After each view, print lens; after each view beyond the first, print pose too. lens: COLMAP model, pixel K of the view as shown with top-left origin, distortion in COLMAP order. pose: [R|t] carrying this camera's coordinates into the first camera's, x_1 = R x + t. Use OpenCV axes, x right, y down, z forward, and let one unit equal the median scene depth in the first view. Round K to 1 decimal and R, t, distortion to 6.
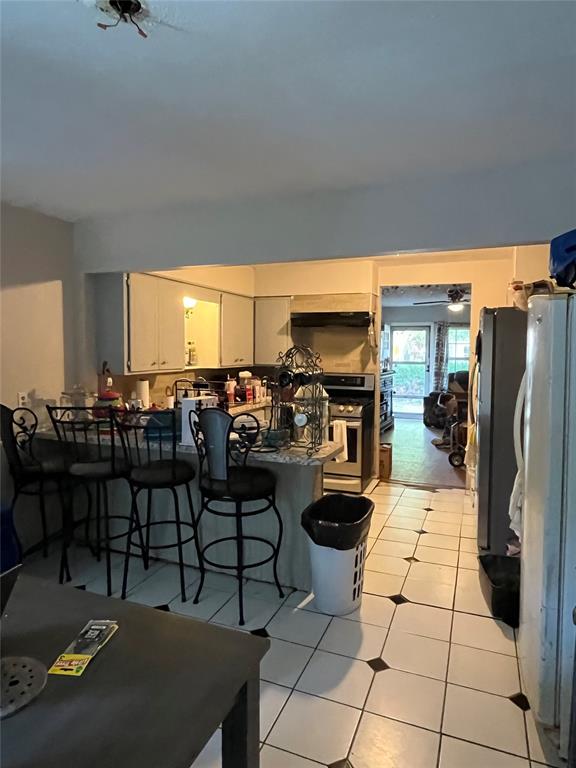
lens RADIAL K [[478.6, 0, 284.7], [0, 478.6, 379.1], [0, 0, 1]] dist [0.006243, 0.003114]
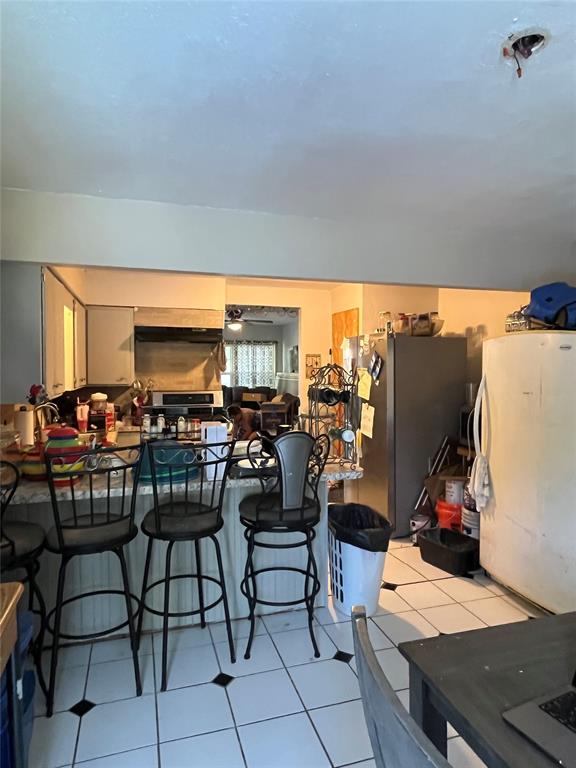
lens RADIAL K [[478.6, 0, 283.7], [0, 478.6, 386.7], [0, 0, 1]] dist [0.006243, 0.003114]
pose [[0.779441, -0.033072, 0.625602, -0.351241], [0.042726, 0.999087, -0.000417, -0.013080], [-0.625017, 0.027054, 0.780142, 0.137366]]
